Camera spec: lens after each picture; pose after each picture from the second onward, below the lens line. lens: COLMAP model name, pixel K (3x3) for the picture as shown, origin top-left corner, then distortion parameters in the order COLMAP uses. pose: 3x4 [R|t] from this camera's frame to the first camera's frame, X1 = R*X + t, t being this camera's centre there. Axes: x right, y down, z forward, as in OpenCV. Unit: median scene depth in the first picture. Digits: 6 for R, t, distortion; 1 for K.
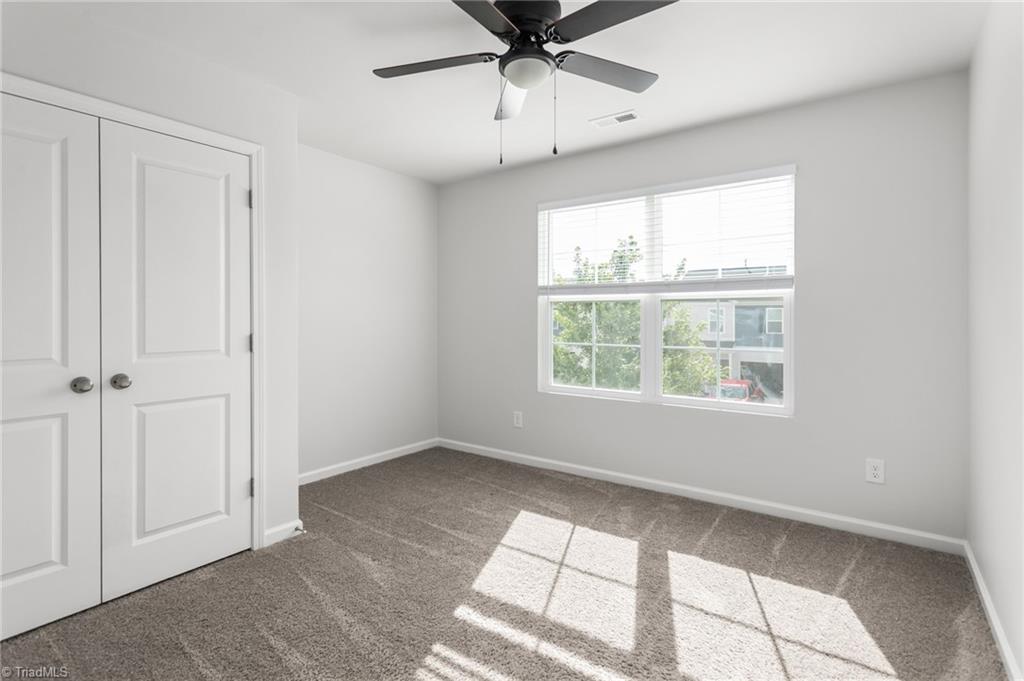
lens RADIAL K [[500.0, 0, 508.7], [0, 500.0, 325.5], [0, 0, 1]] dist [-0.000698, 0.000120]
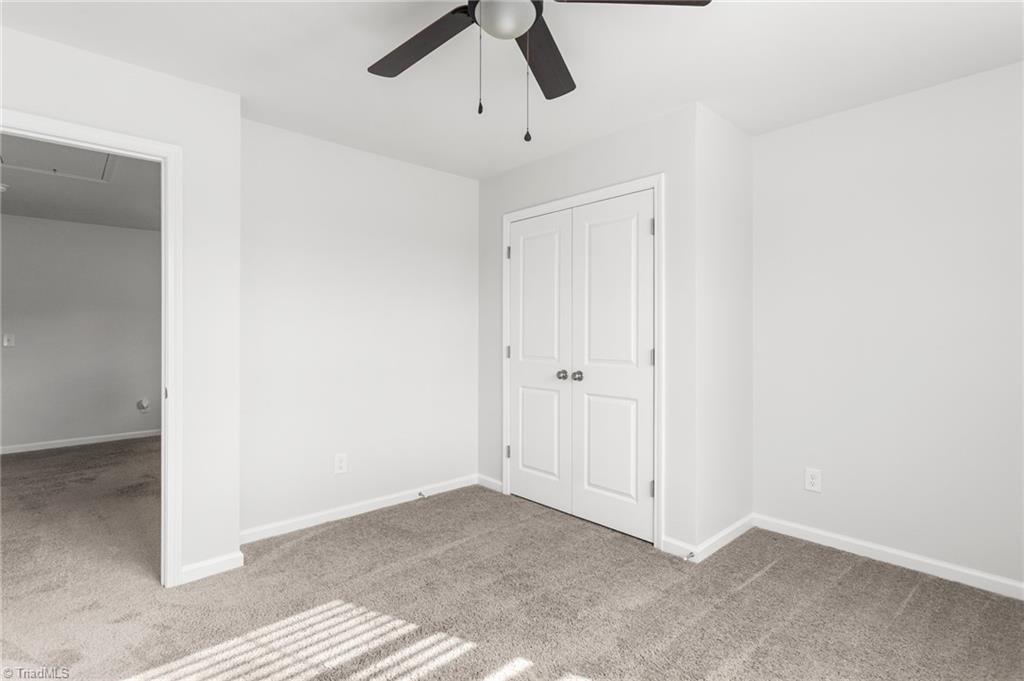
lens RADIAL K [[500.0, 0, 508.7], [0, 500.0, 325.5], [0, 0, 1]] dist [-0.000698, 0.000120]
pose [[-0.194426, -0.000484, -0.980917, 0.695125], [-0.003623, 0.999993, 0.000225, -0.037371], [0.980910, 0.003597, -0.194427, 0.997091]]
